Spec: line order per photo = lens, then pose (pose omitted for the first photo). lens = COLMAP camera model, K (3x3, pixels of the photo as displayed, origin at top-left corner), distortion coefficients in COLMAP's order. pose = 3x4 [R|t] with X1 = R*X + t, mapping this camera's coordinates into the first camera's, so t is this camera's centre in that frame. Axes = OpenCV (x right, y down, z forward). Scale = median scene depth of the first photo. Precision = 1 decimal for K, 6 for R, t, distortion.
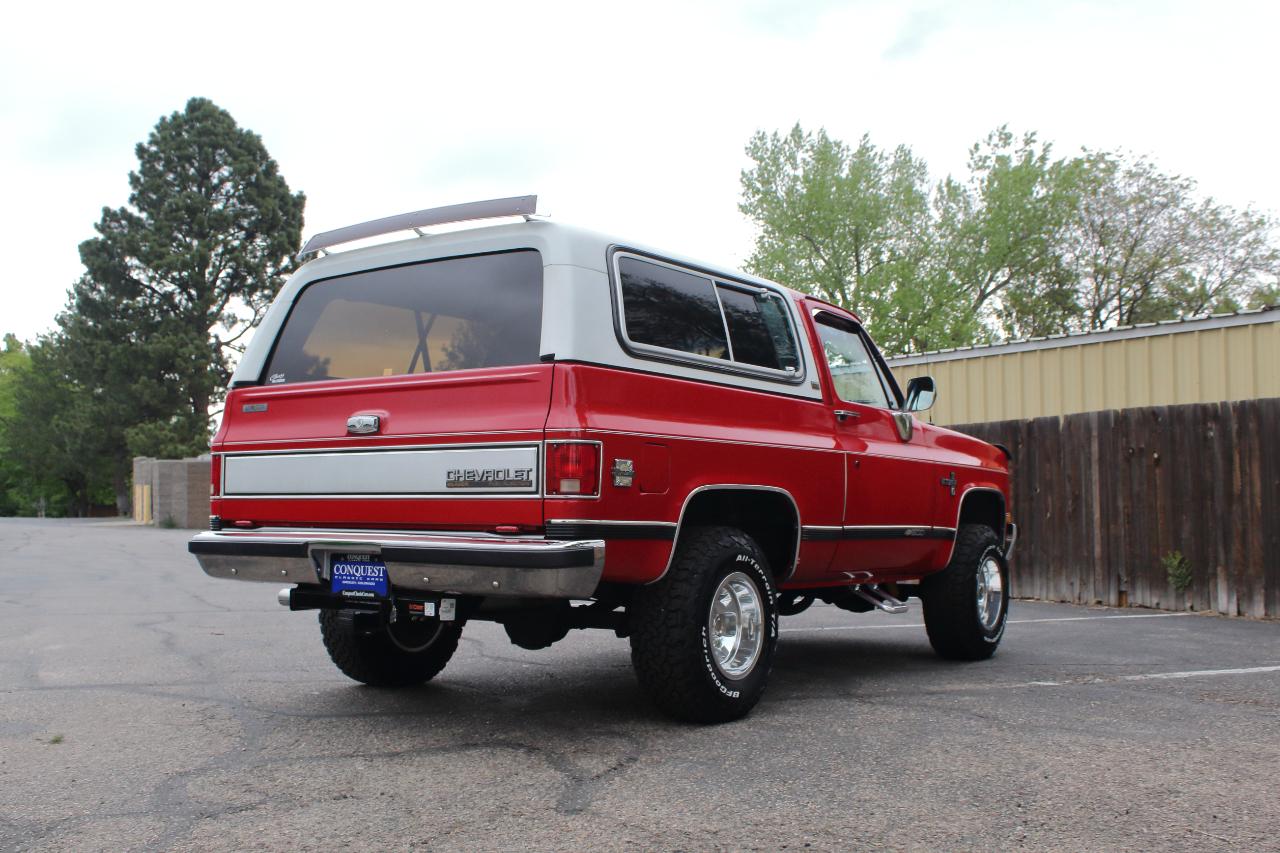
lens RADIAL K [[1282.1, 0, 633.0], [0, 1282.1, 437.1], [0, 0, 1]] dist [-0.094257, 0.000000]
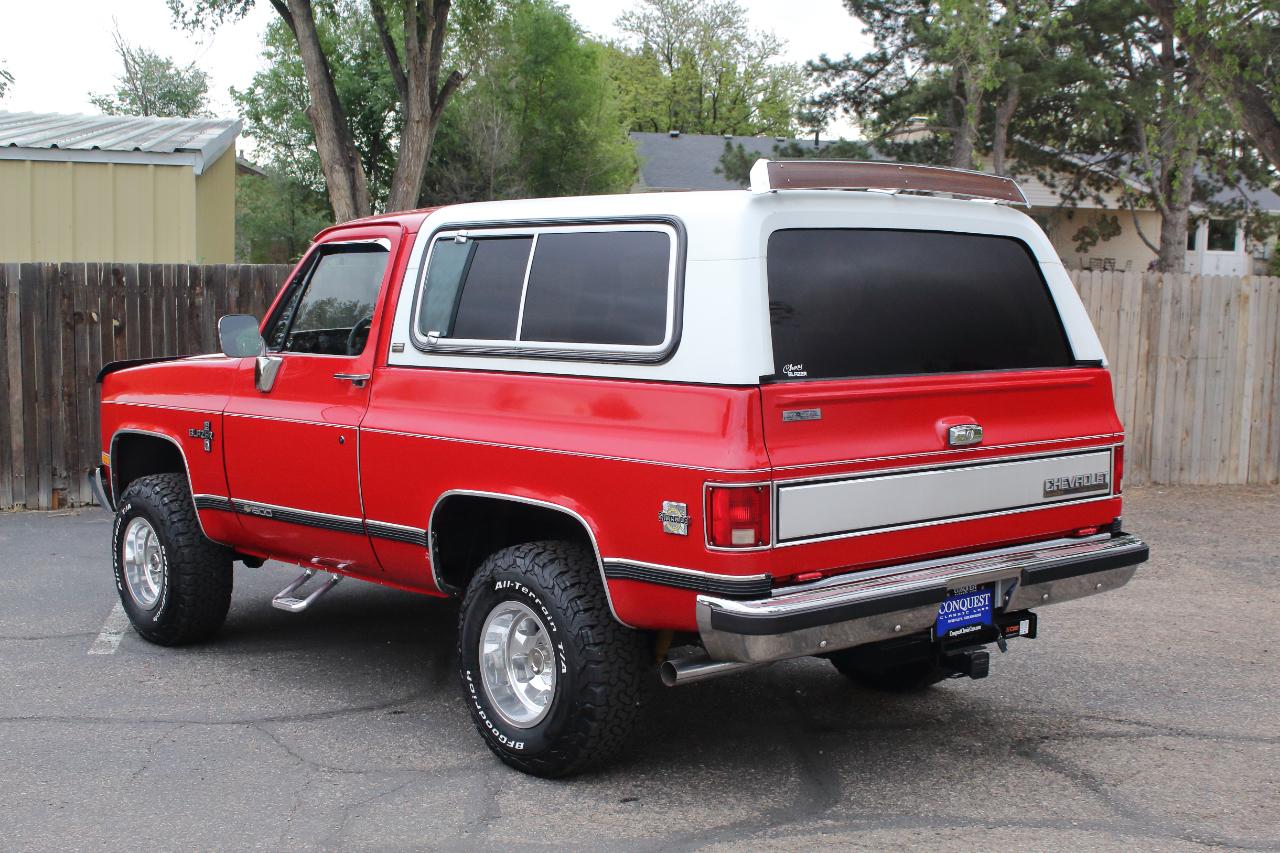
lens RADIAL K [[1663.7, 0, 658.0], [0, 1663.7, 449.4], [0, 0, 1]] dist [-0.039034, 0.000000]
pose [[0.227099, -0.101053, 0.968615, -0.820019], [-0.056675, 0.991545, 0.116733, -0.072800], [-0.972221, -0.081406, 0.219451, 0.588292]]
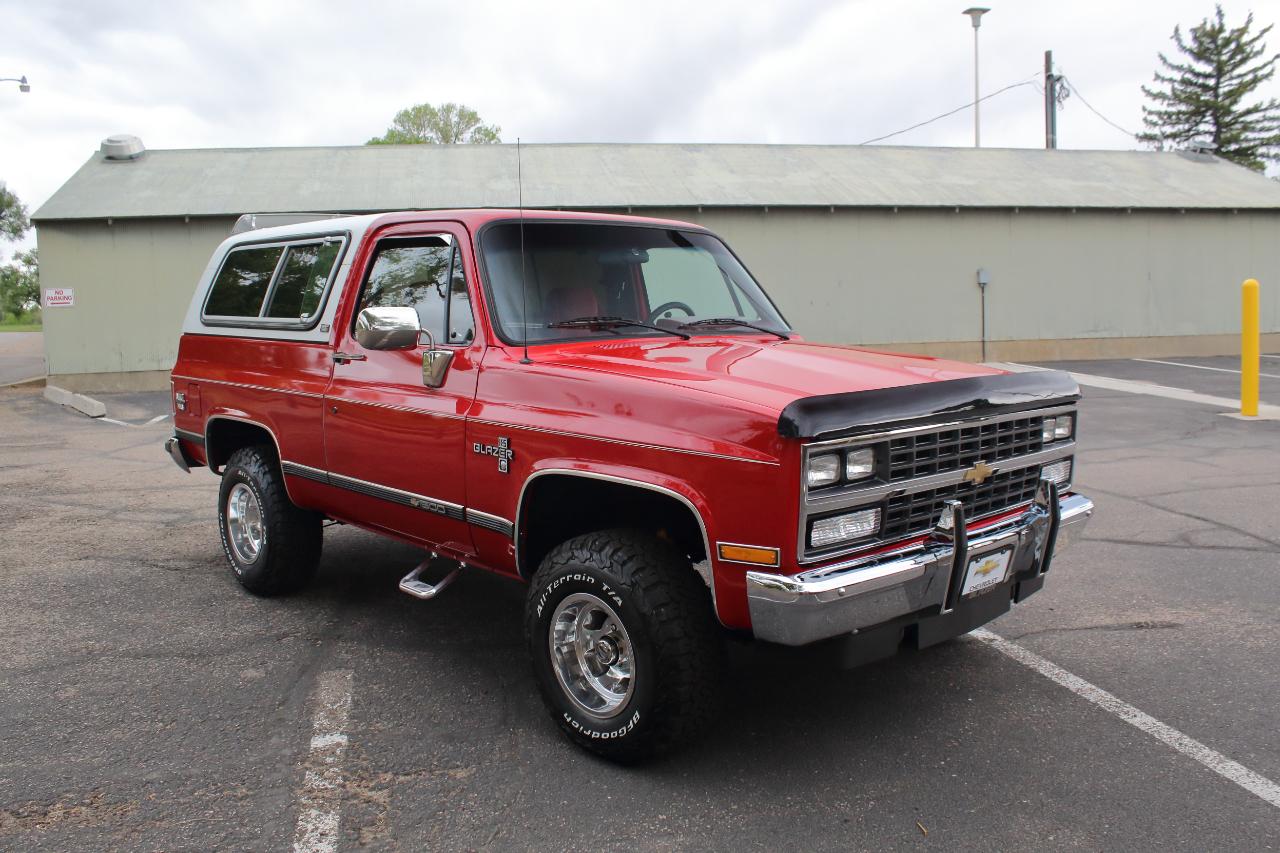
lens RADIAL K [[1104.8, 0, 649.2], [0, 1104.8, 432.0], [0, 0, 1]] dist [-0.153101, 0.125351]
pose [[-0.176467, 0.121289, -0.976805, 0.699672], [0.057670, 0.991948, 0.112750, -0.030538], [0.982616, -0.036436, -0.182040, 1.041341]]
